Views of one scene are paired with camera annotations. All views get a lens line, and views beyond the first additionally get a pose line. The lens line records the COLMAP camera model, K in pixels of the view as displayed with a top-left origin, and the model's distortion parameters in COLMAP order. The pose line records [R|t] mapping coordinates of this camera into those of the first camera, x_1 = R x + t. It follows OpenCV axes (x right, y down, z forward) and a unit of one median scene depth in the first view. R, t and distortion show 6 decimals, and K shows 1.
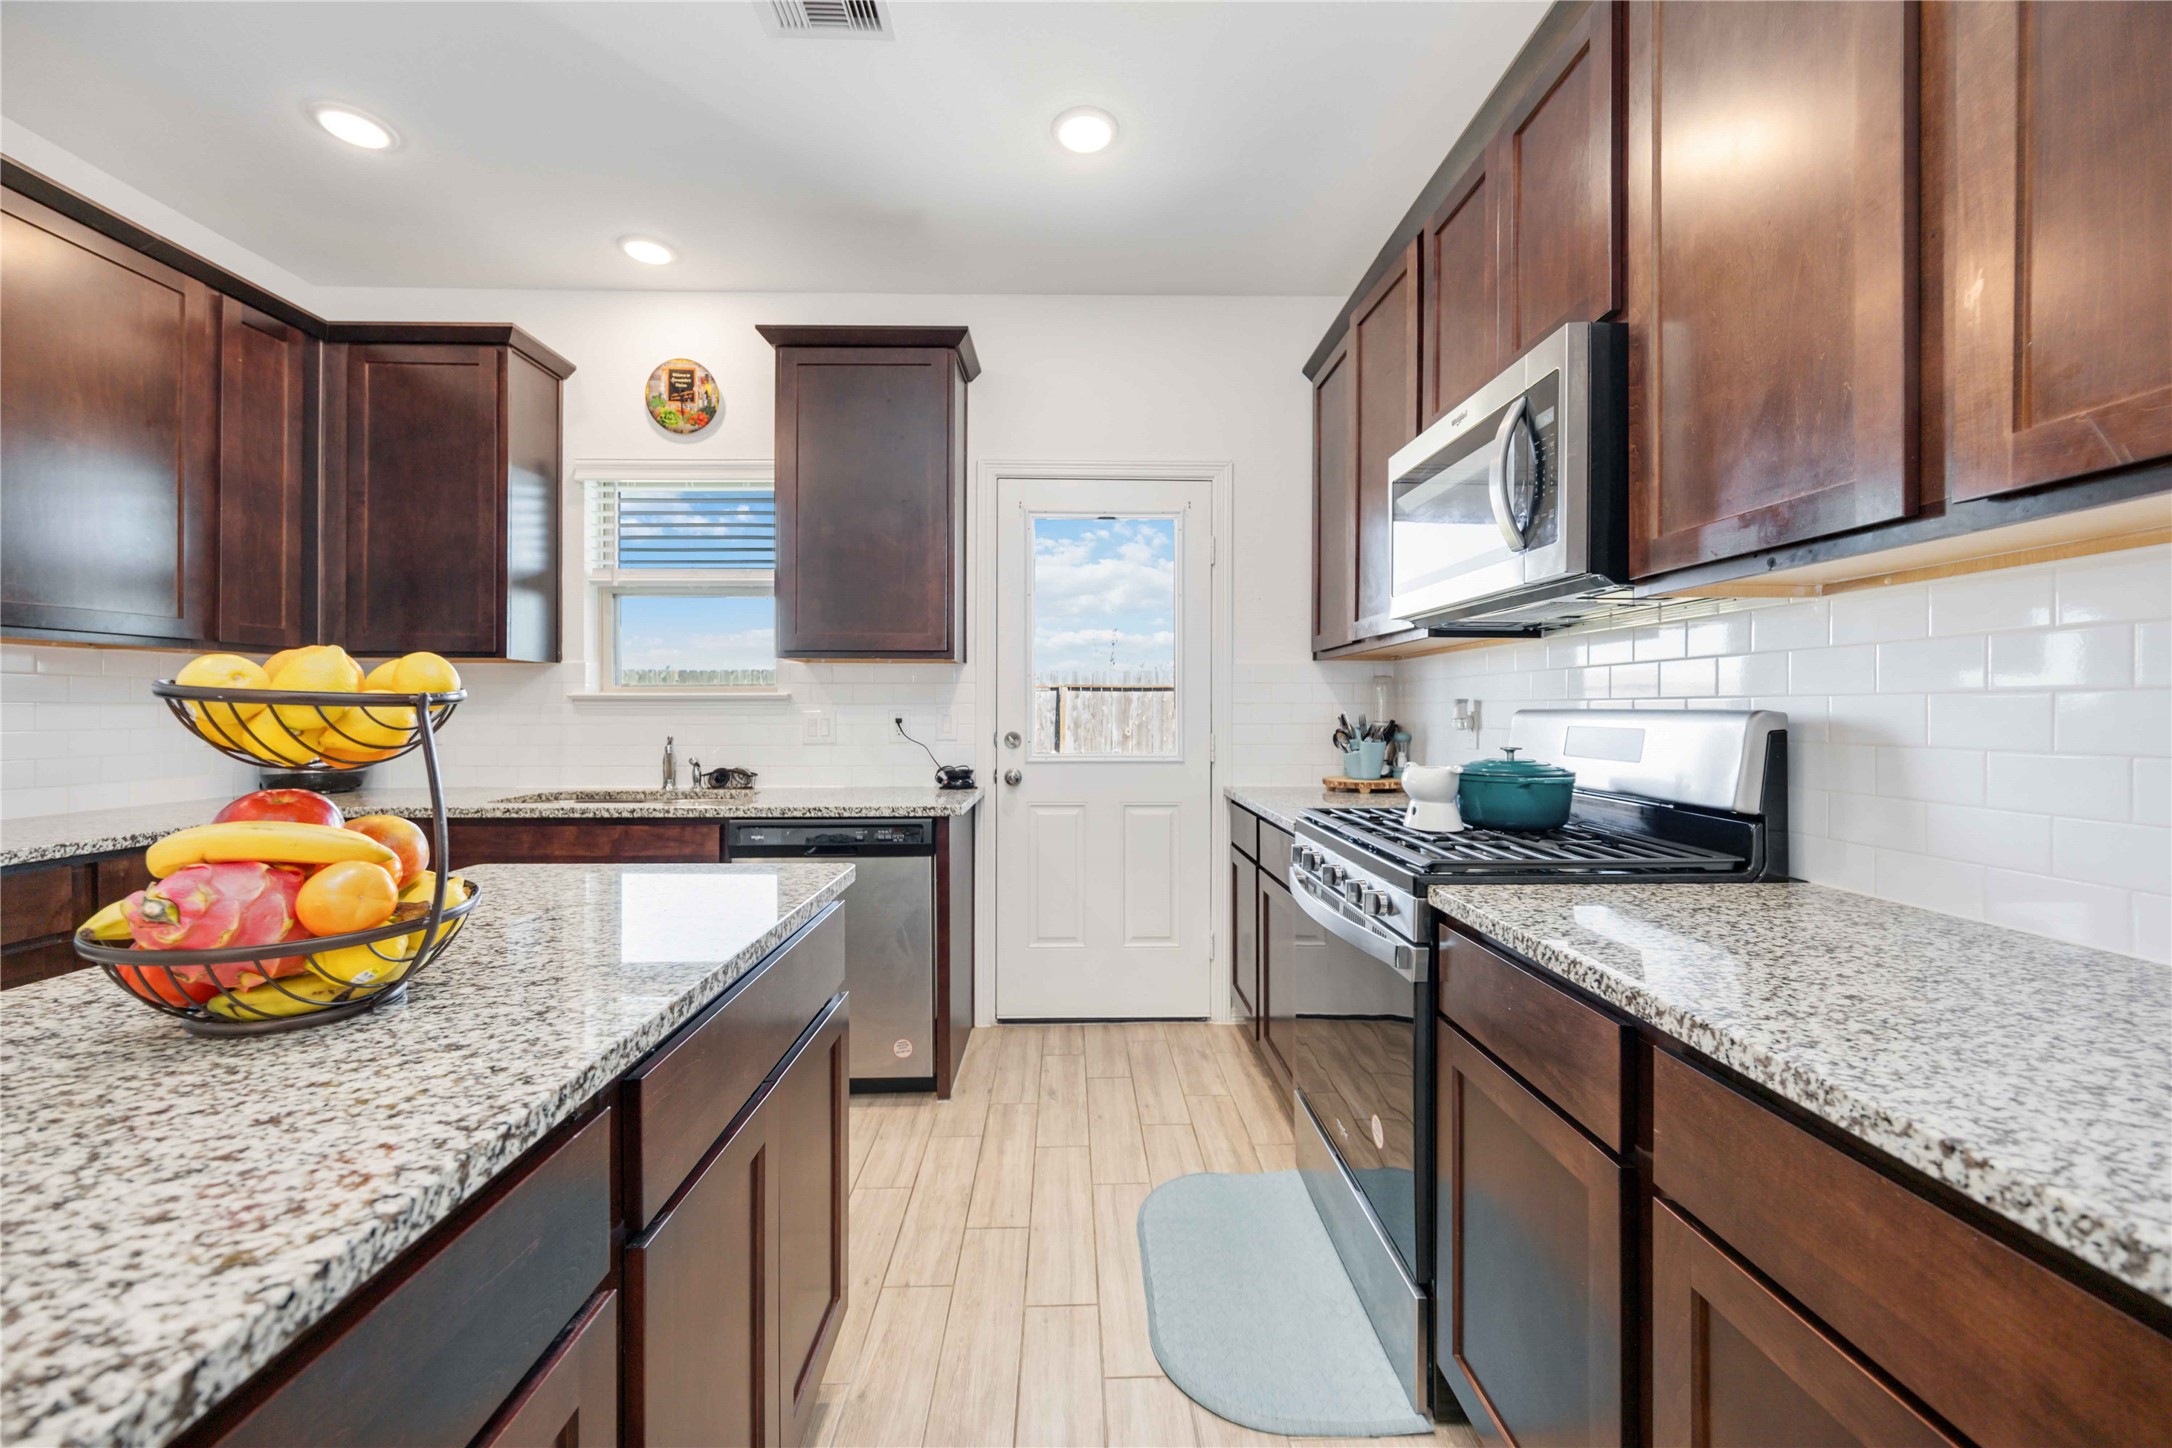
lens RADIAL K [[842.5, 0, 1093.5], [0, 842.5, 717.9], [0, 0, 1]] dist [-0.002680, 0.000282]
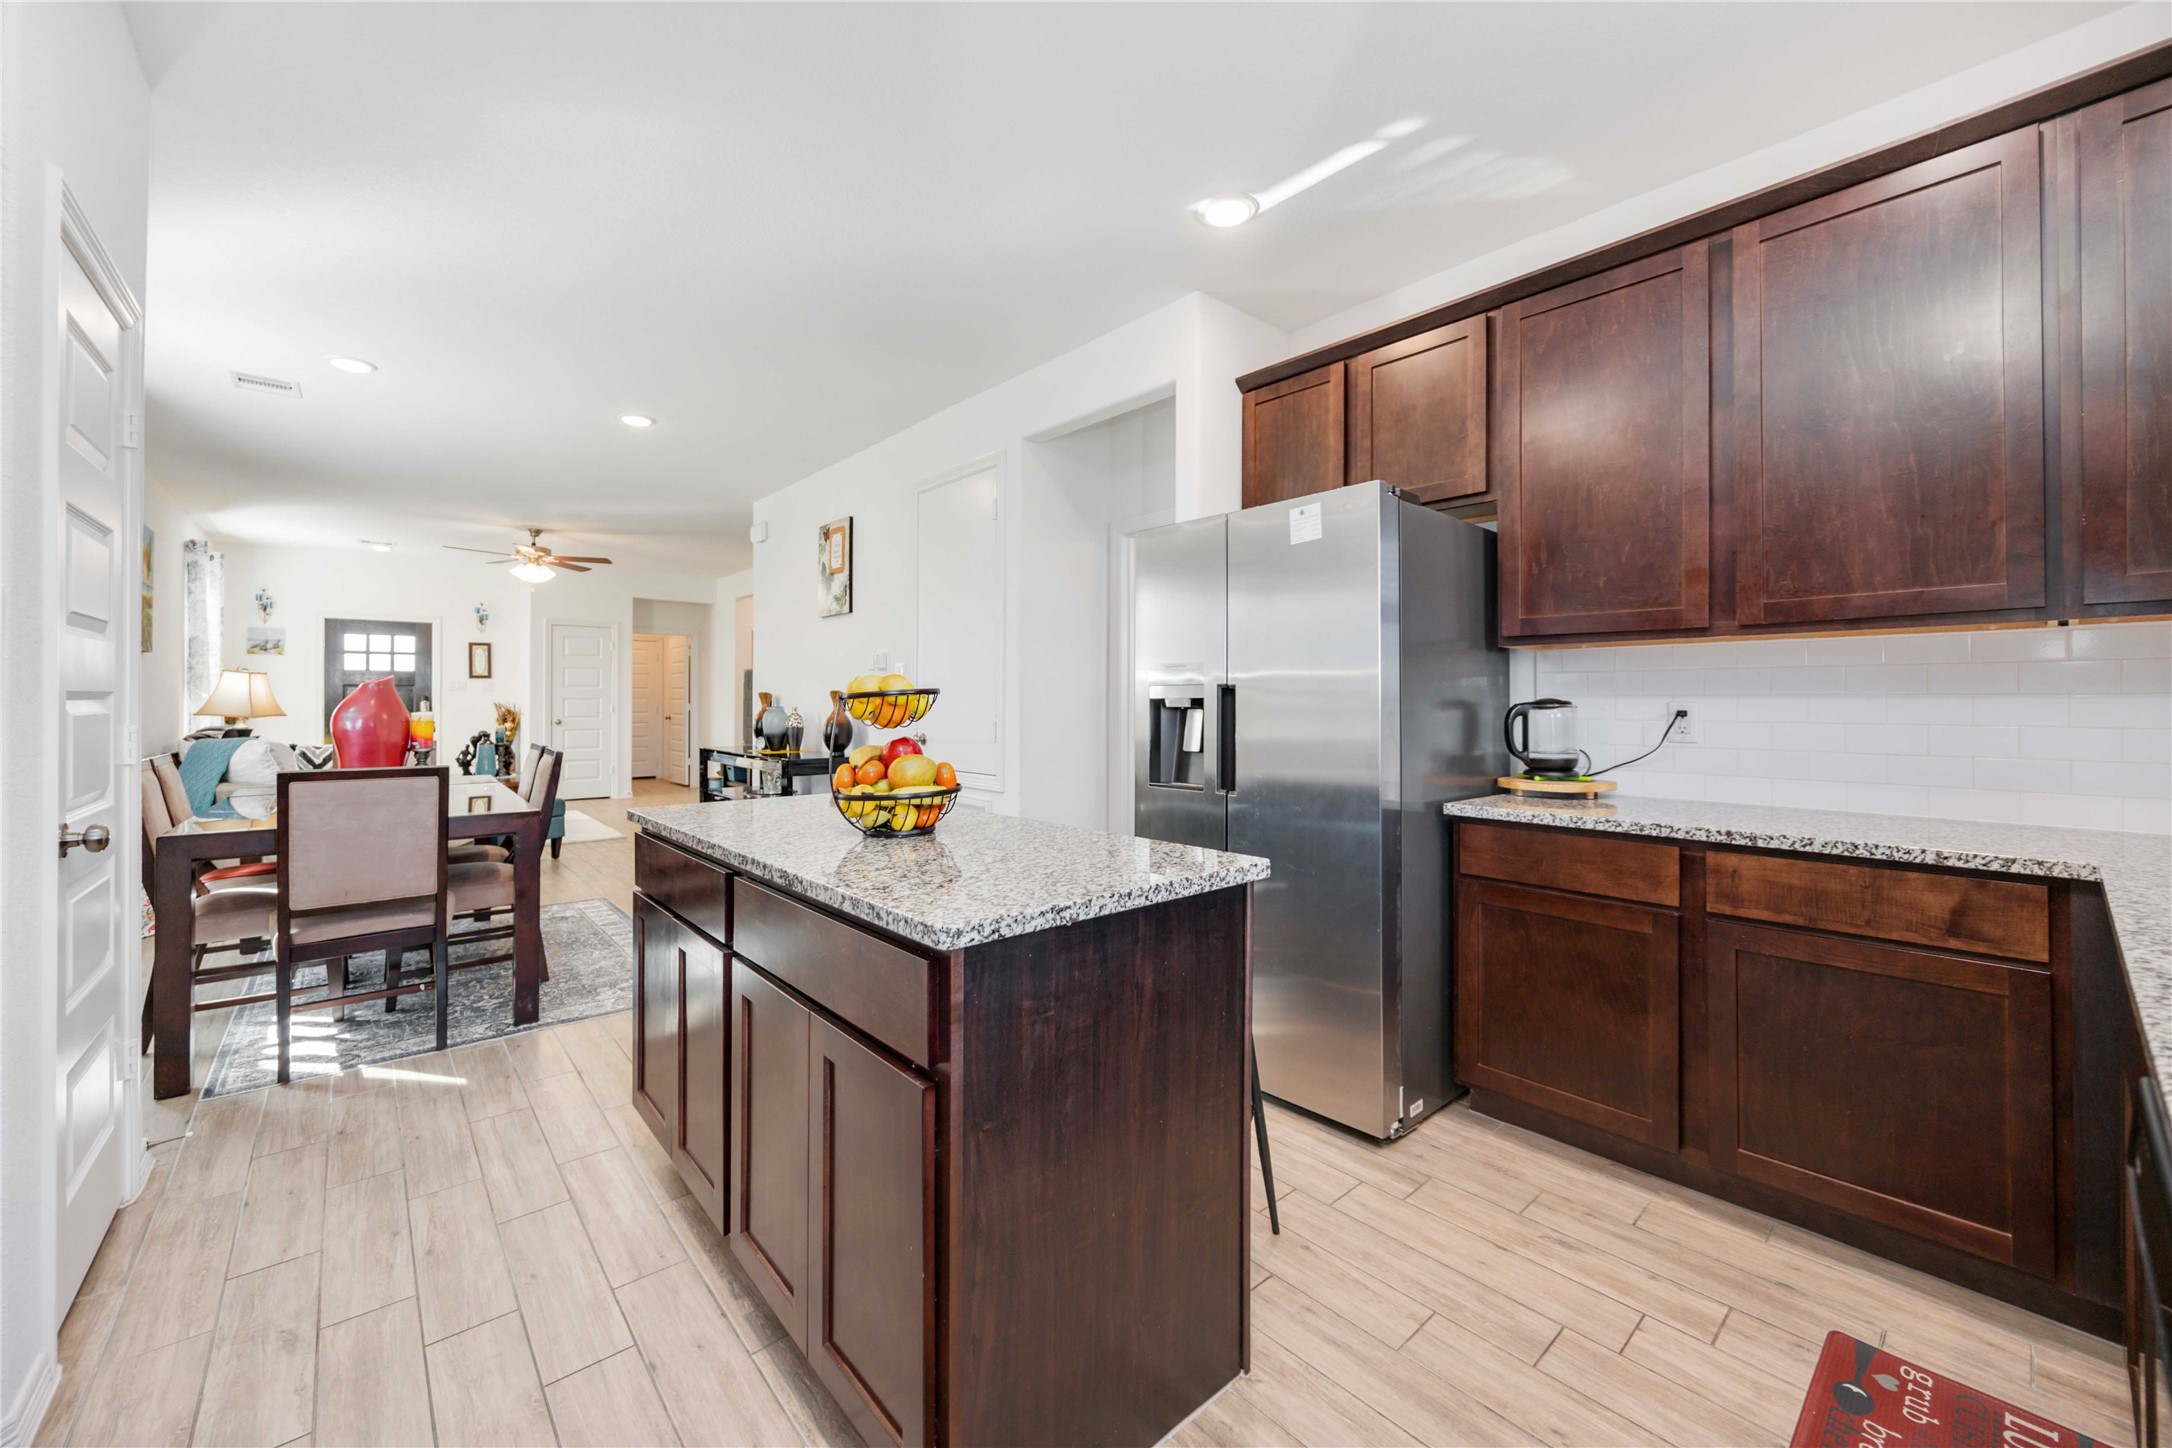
lens RADIAL K [[842.5, 0, 1086.5], [0, 842.5, 697.6], [0, 0, 1]] dist [-0.002680, 0.000282]
pose [[-0.771211, -0.003901, -0.636568, 0.038749], [-0.002736, 0.999992, -0.002813, -0.007058], [0.636574, -0.000428, -0.771216, 0.841318]]
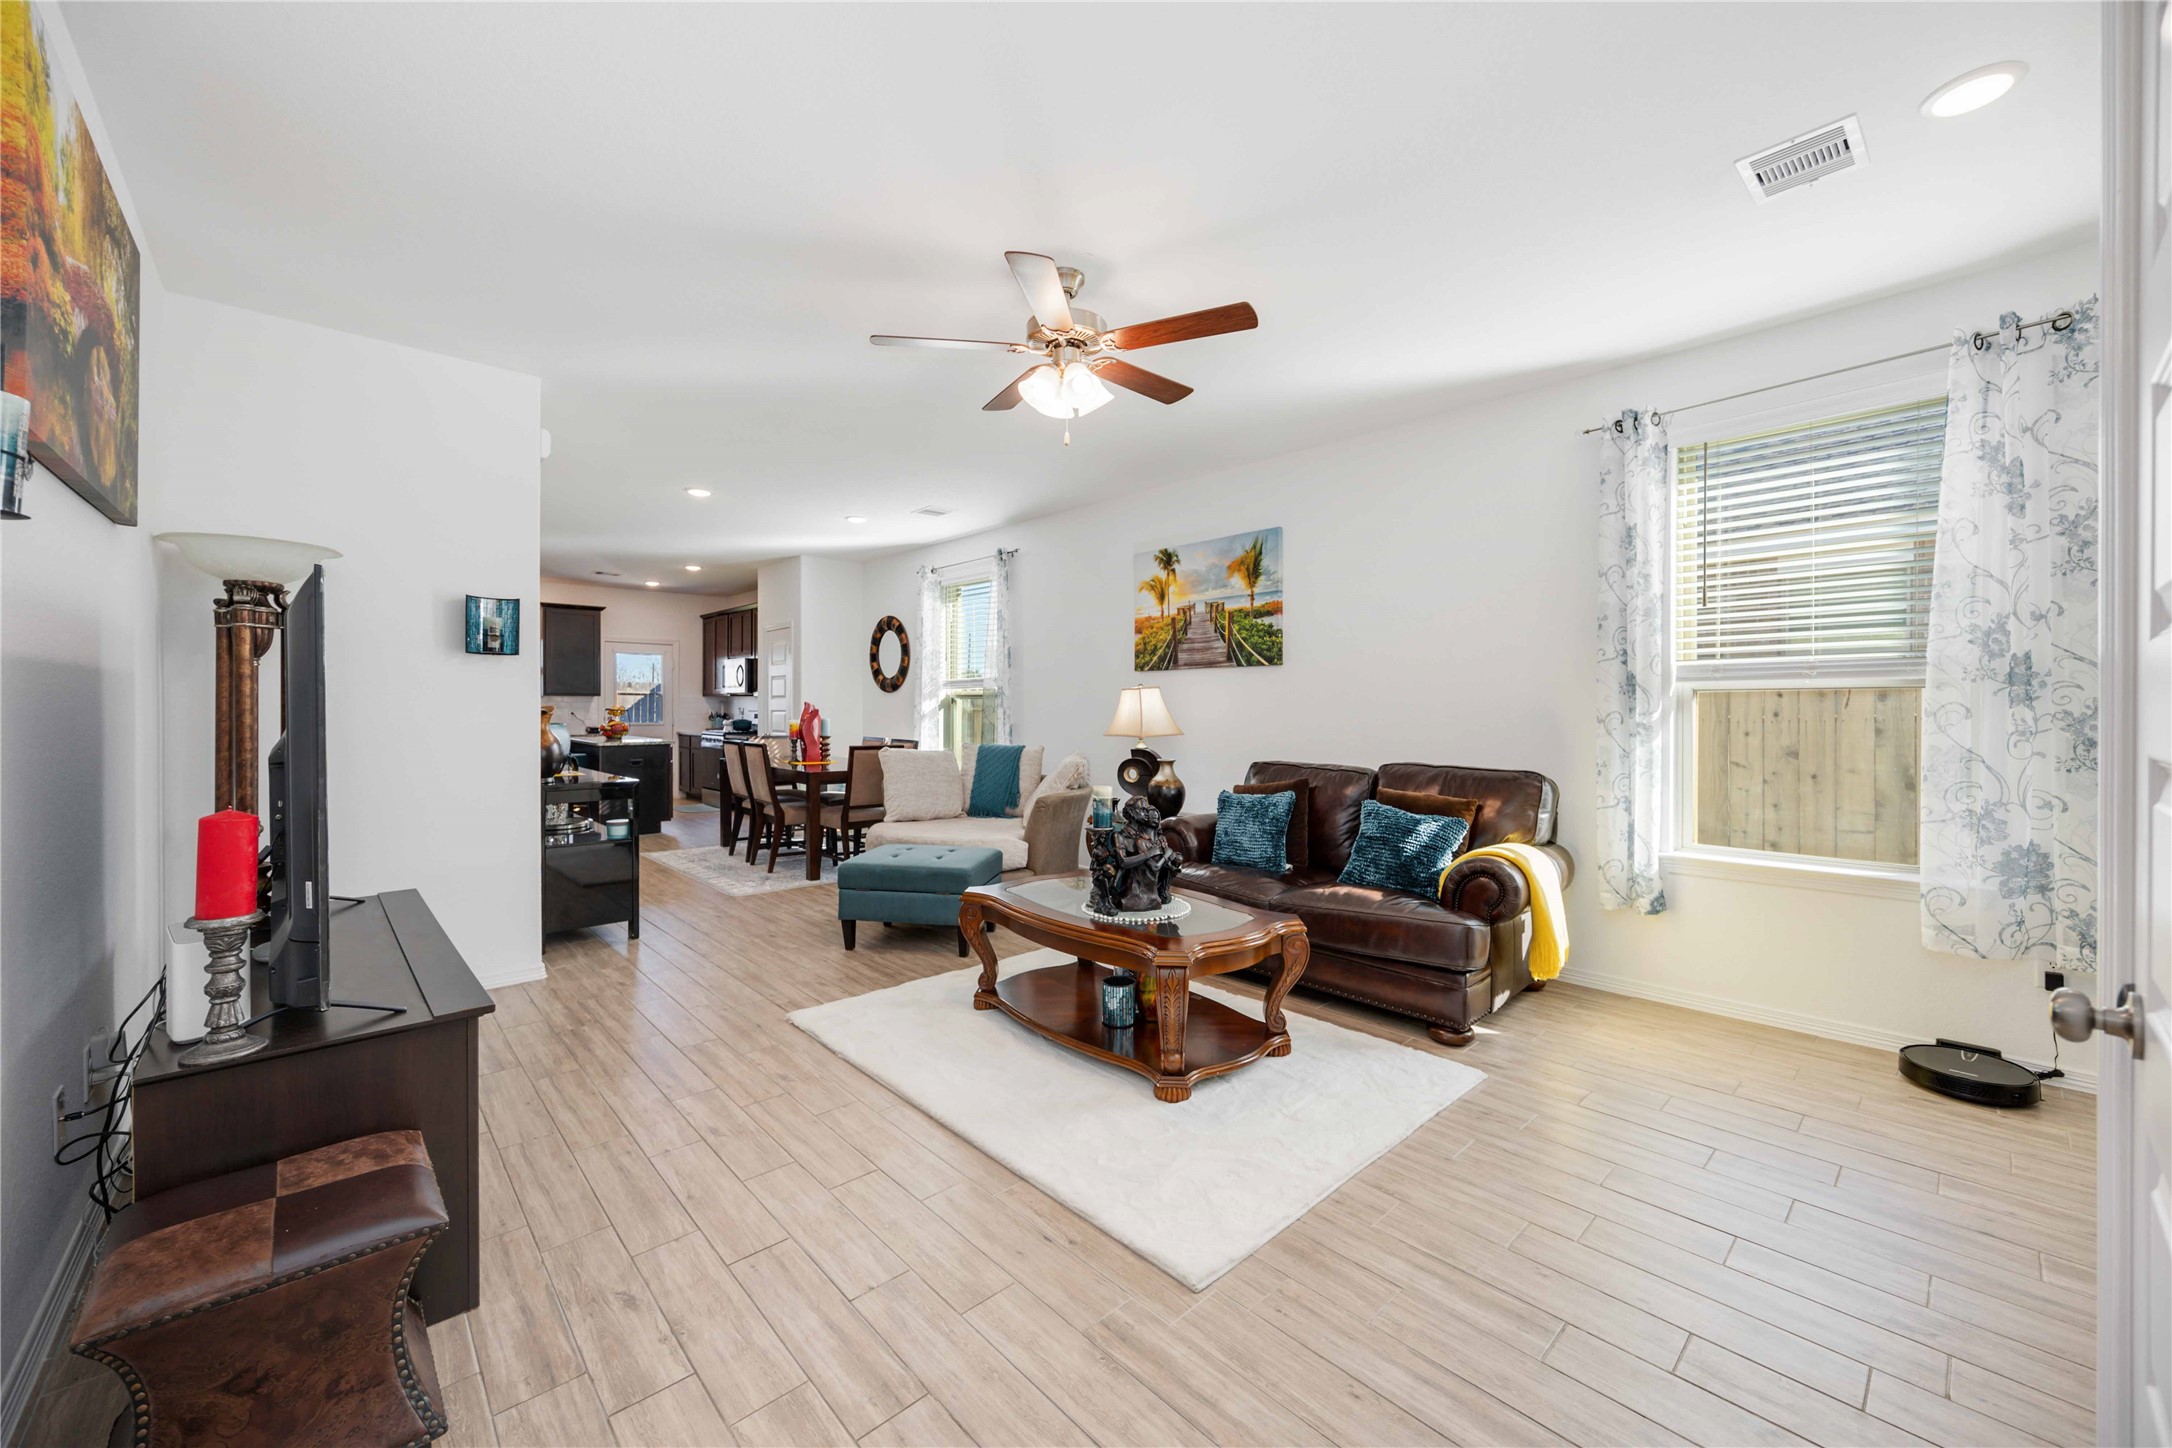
lens RADIAL K [[842.5, 0, 1078.2], [0, 842.5, 714.2], [0, 0, 1]] dist [-0.002680, 0.000282]
pose [[0.760525, -0.001588, 0.649307, -0.948161], [-0.003337, 0.999974, 0.006354, -0.021163], [-0.649300, -0.006999, 0.760500, -3.075435]]
